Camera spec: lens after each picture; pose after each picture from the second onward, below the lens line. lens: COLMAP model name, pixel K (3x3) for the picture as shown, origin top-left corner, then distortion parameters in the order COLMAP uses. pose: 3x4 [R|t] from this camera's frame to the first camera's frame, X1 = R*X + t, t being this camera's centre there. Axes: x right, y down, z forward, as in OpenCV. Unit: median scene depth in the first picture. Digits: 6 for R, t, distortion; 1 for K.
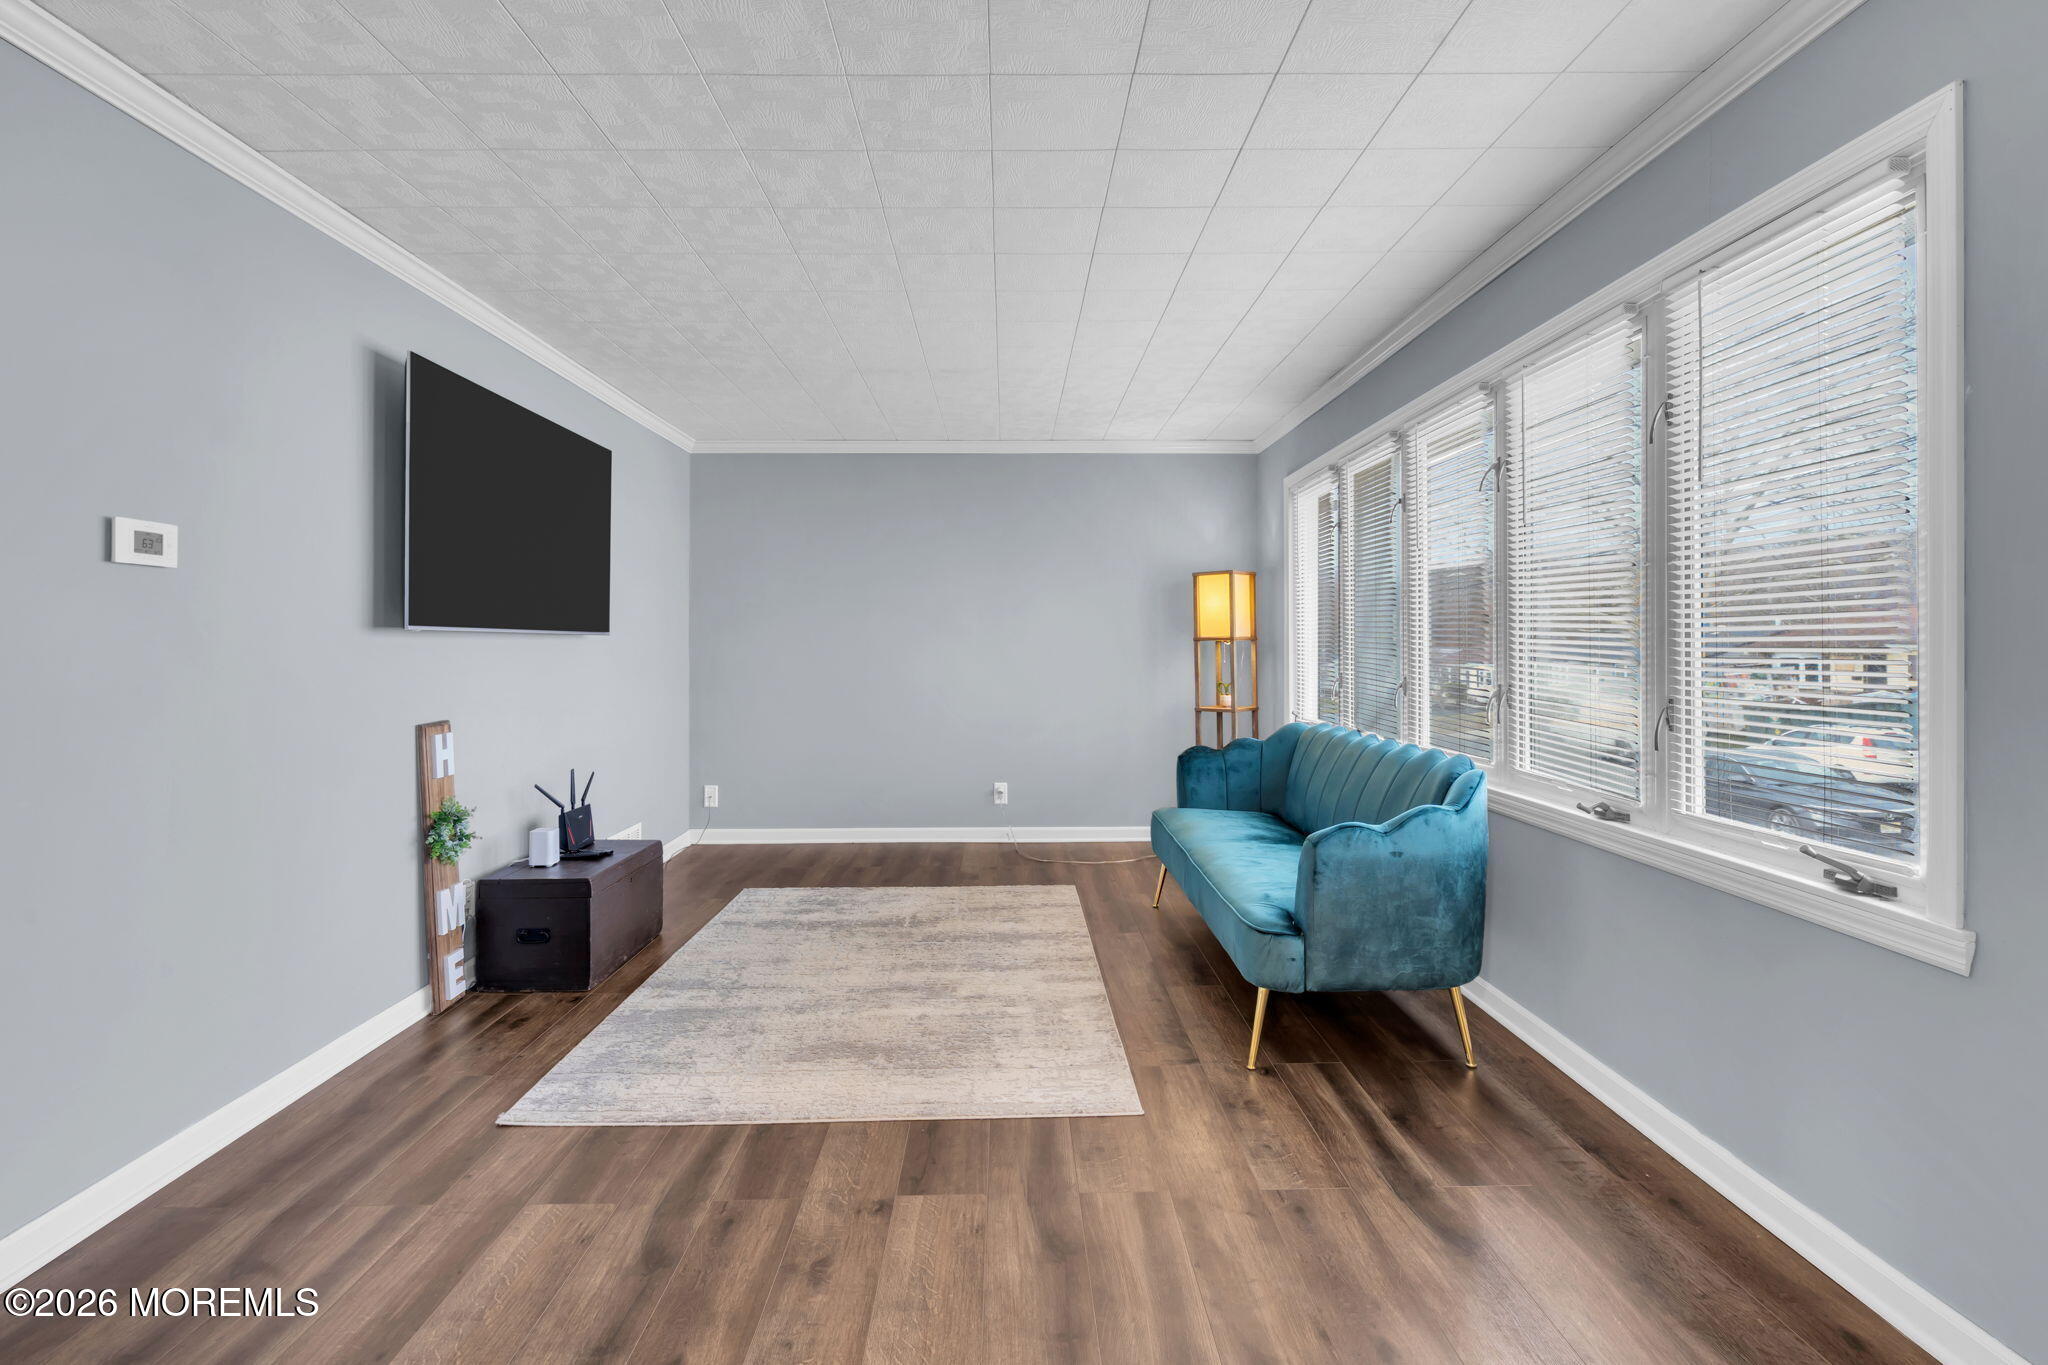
lens RADIAL K [[956.7, 0, 1027.1], [0, 956.7, 666.3], [0, 0, 1]] dist [0.000467, 0.000334]
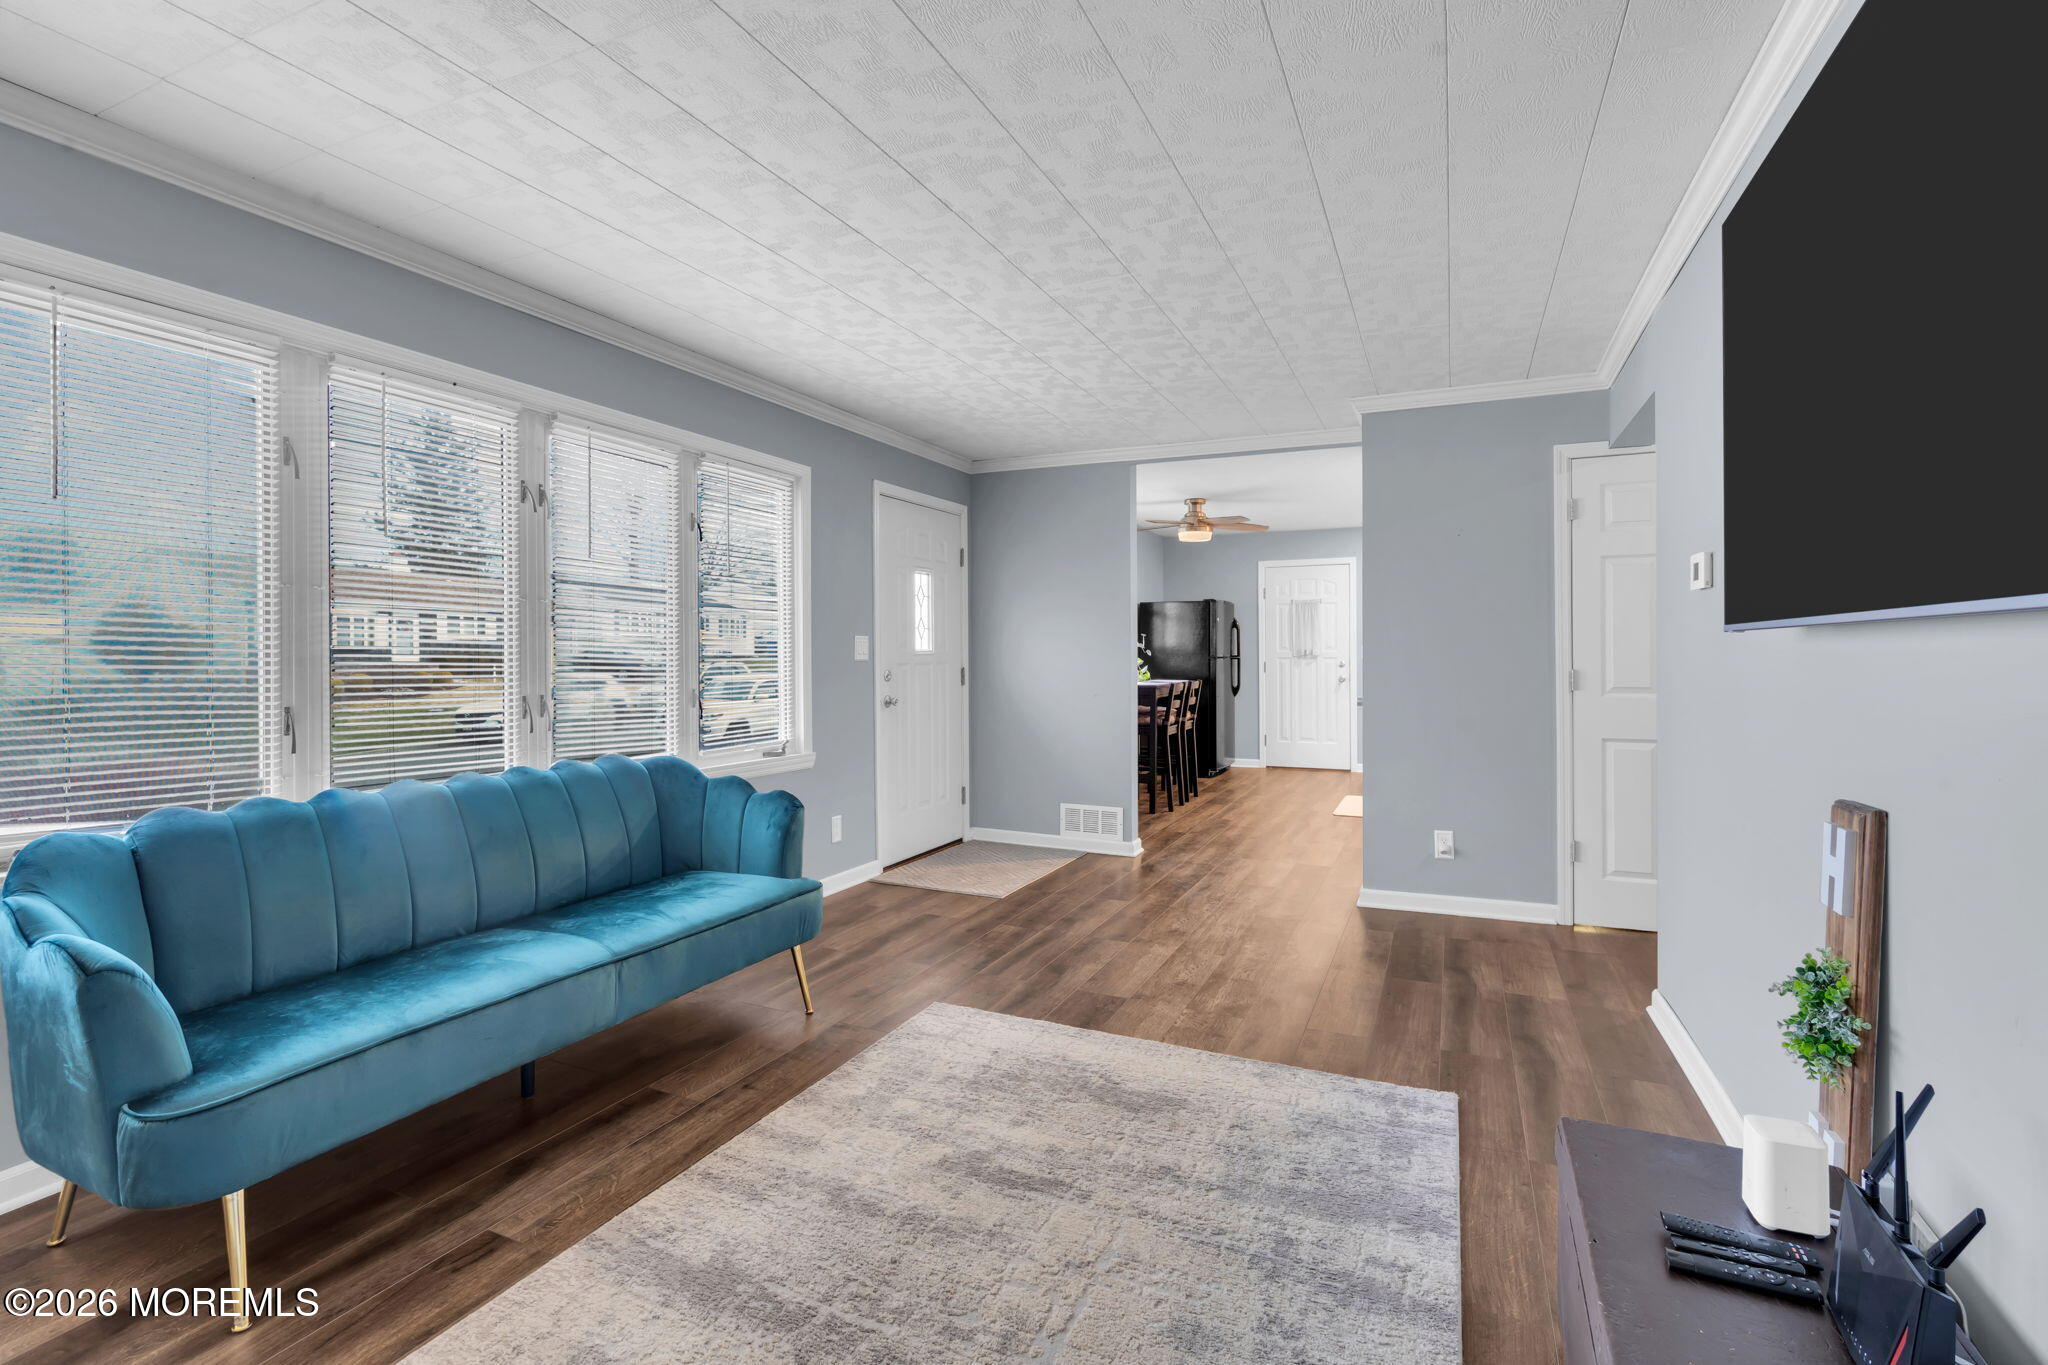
lens RADIAL K [[956.7, 0, 1019.5], [0, 956.7, 664.8], [0, 0, 1]] dist [0.000467, 0.000334]
pose [[-0.900792, 0.001232, 0.434249, -0.475534], [0.015093, 0.999481, 0.028474, -0.039547], [-0.433989, 0.032204, -0.900343, 1.778575]]
